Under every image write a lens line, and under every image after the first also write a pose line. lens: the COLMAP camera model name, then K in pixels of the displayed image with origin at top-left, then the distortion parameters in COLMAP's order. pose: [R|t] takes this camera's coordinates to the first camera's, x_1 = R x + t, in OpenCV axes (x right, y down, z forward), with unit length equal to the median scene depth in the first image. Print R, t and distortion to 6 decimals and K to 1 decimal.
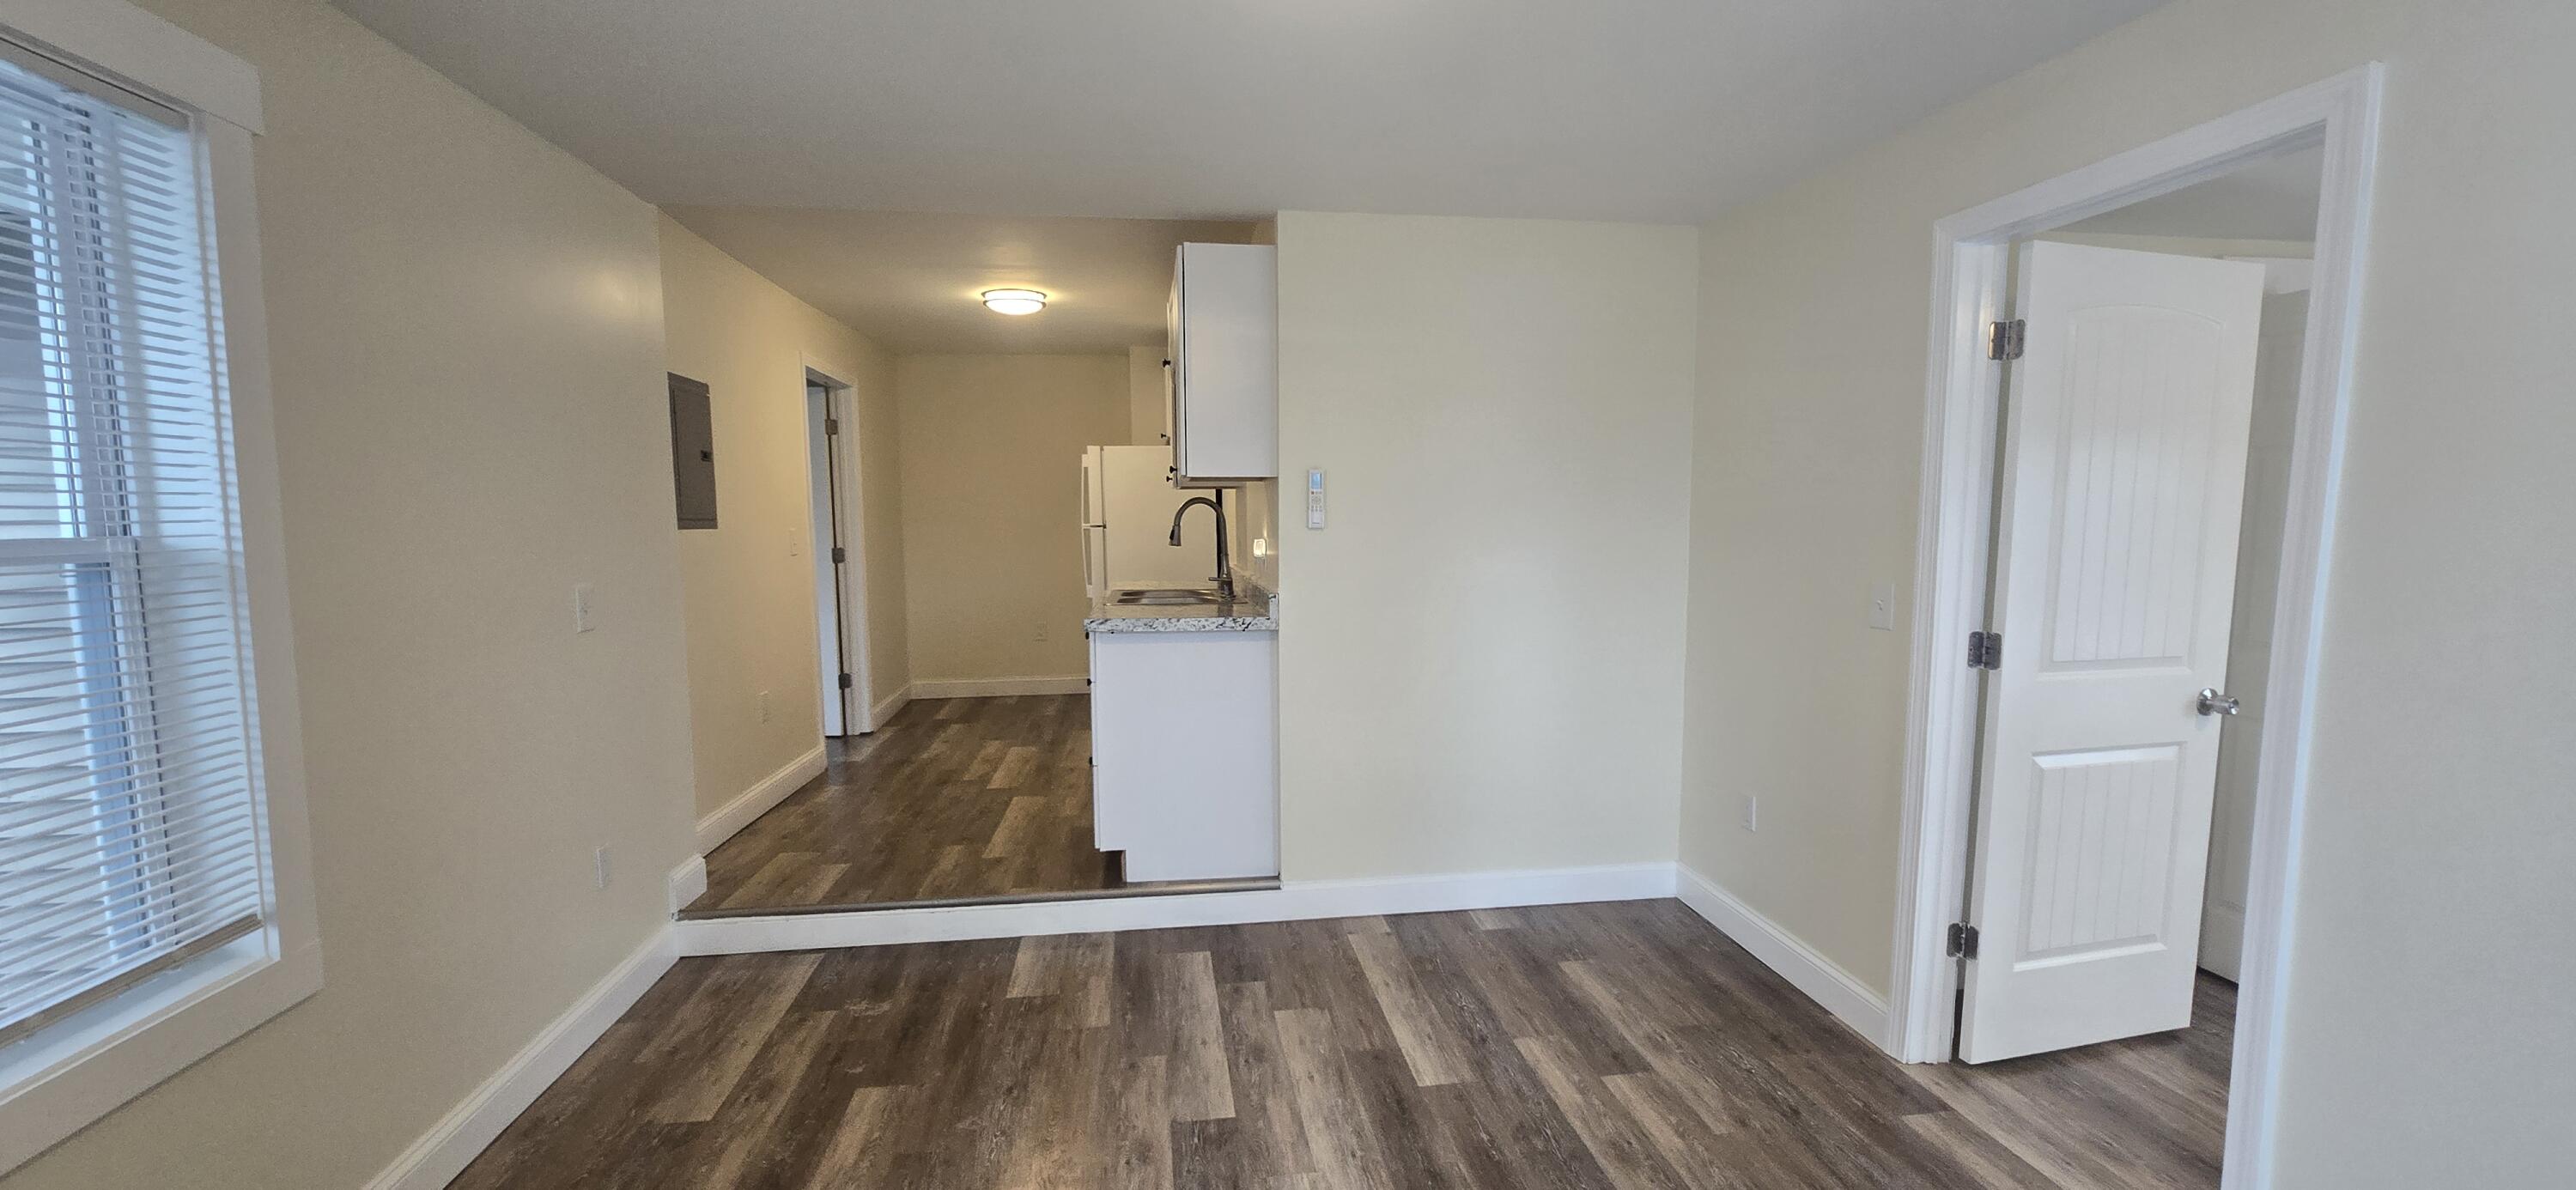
lens RADIAL K [[1041.0, 0, 1288.0], [0, 1041.0, 595.0], [0, 0, 1]] dist [0.000259, 0.000105]
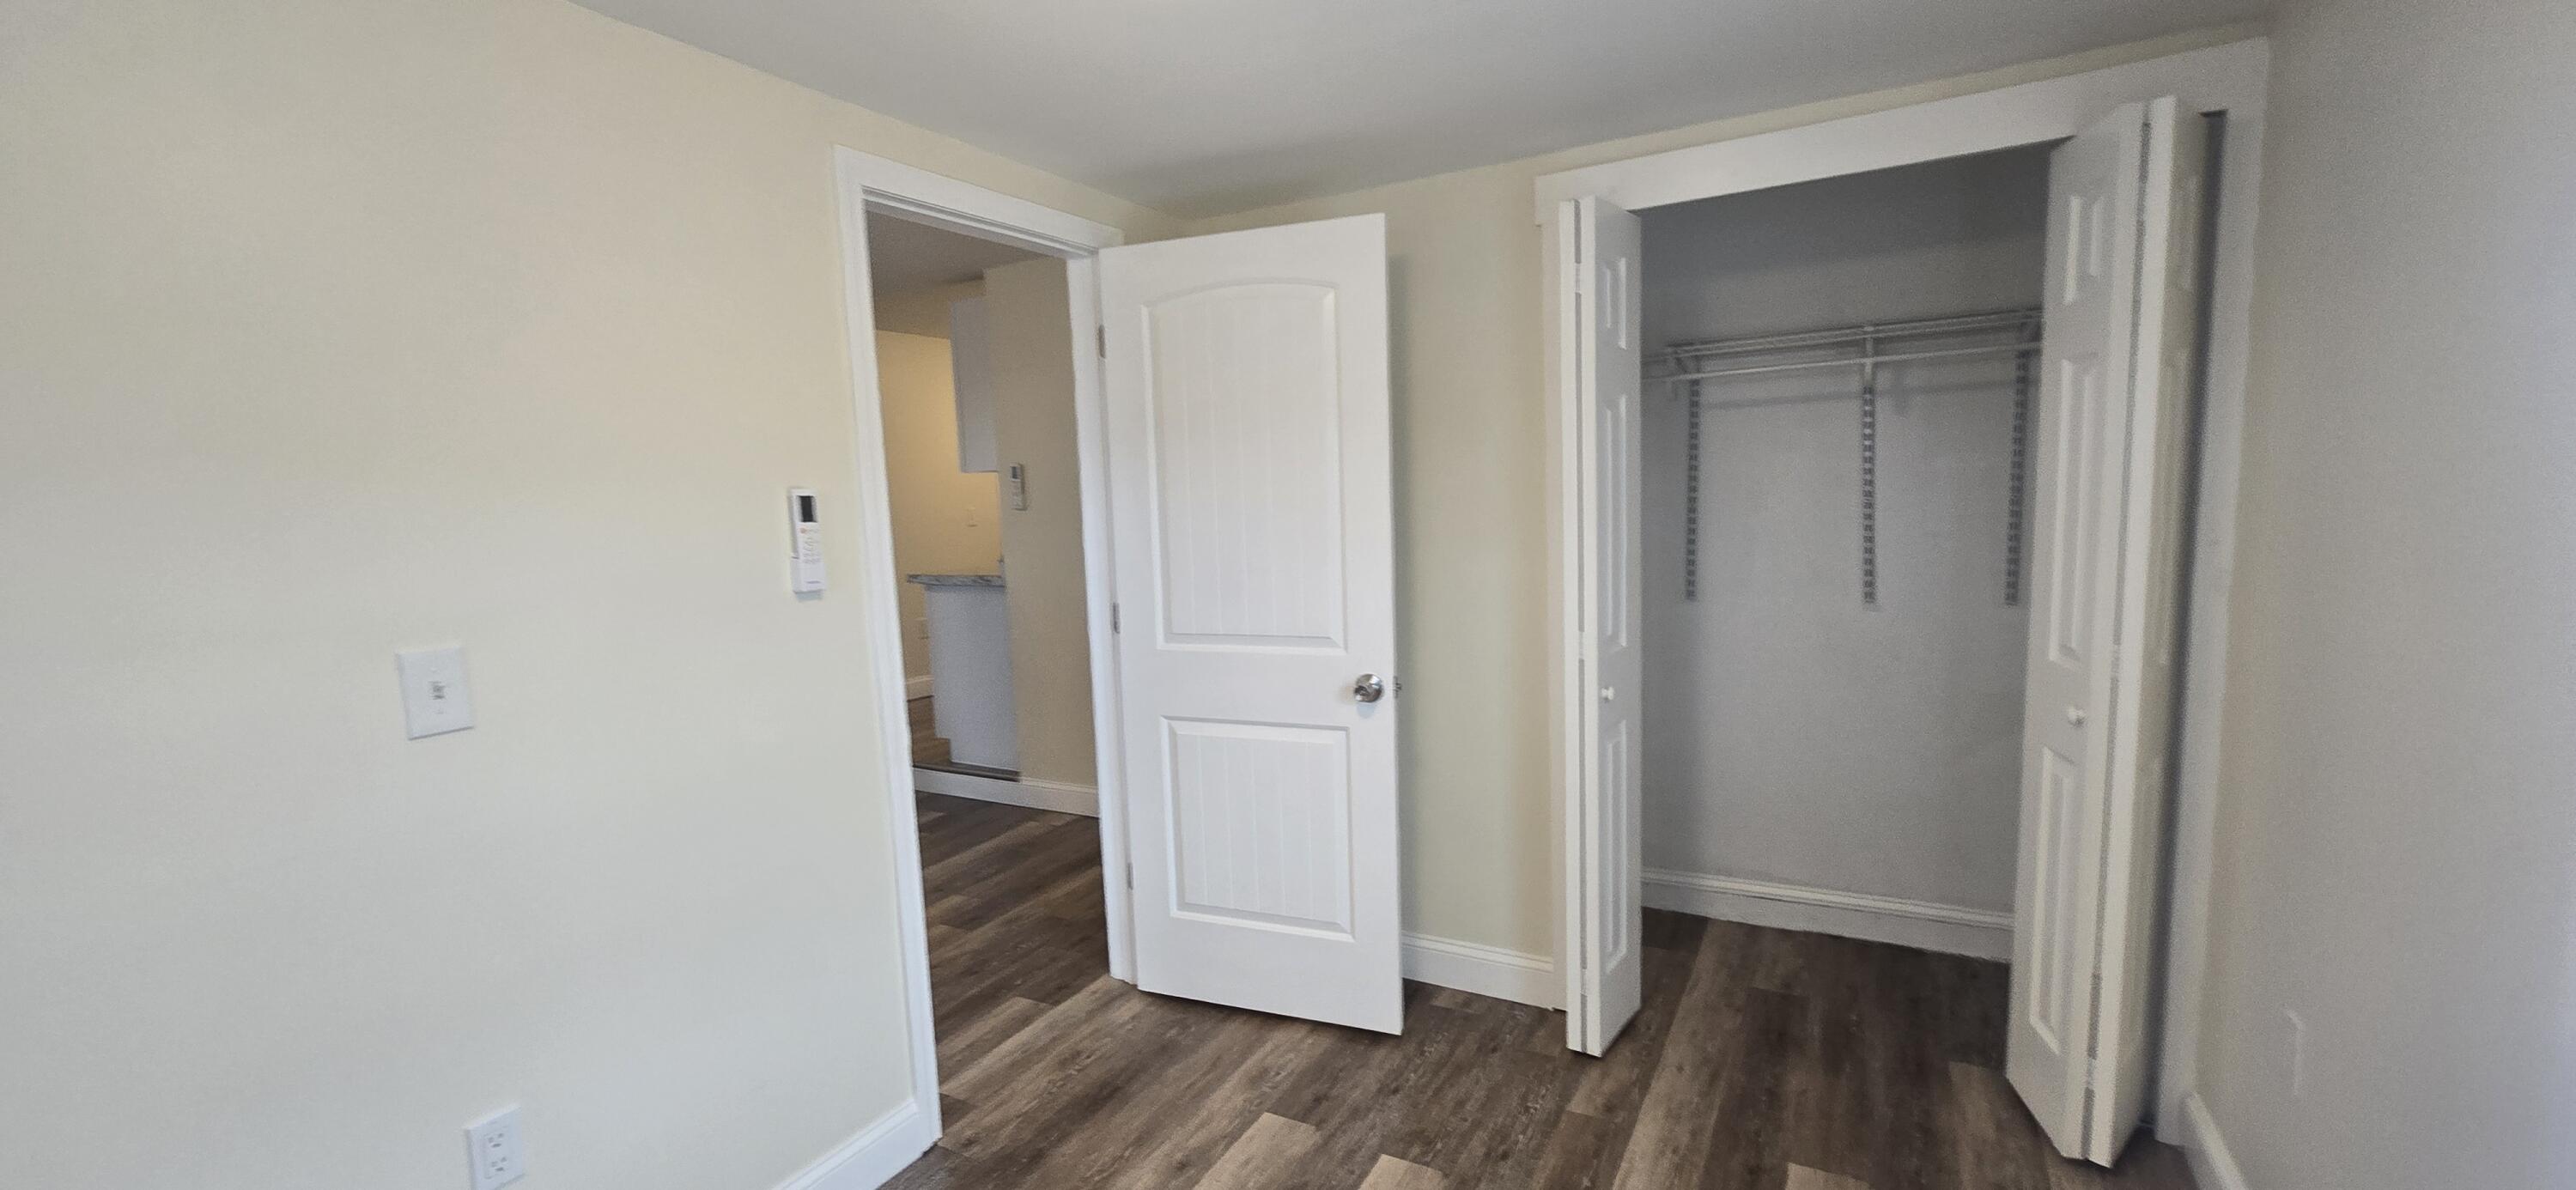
lens RADIAL K [[1041.0, 0, 1288.0], [0, 1041.0, 595.0], [0, 0, 1]] dist [0.000259, 0.000105]
pose [[0.798092, 0.035207, -0.601506, 1.384807], [-0.010288, 0.998942, 0.044818, -0.022693], [0.602447, -0.029581, 0.797610, 0.209501]]
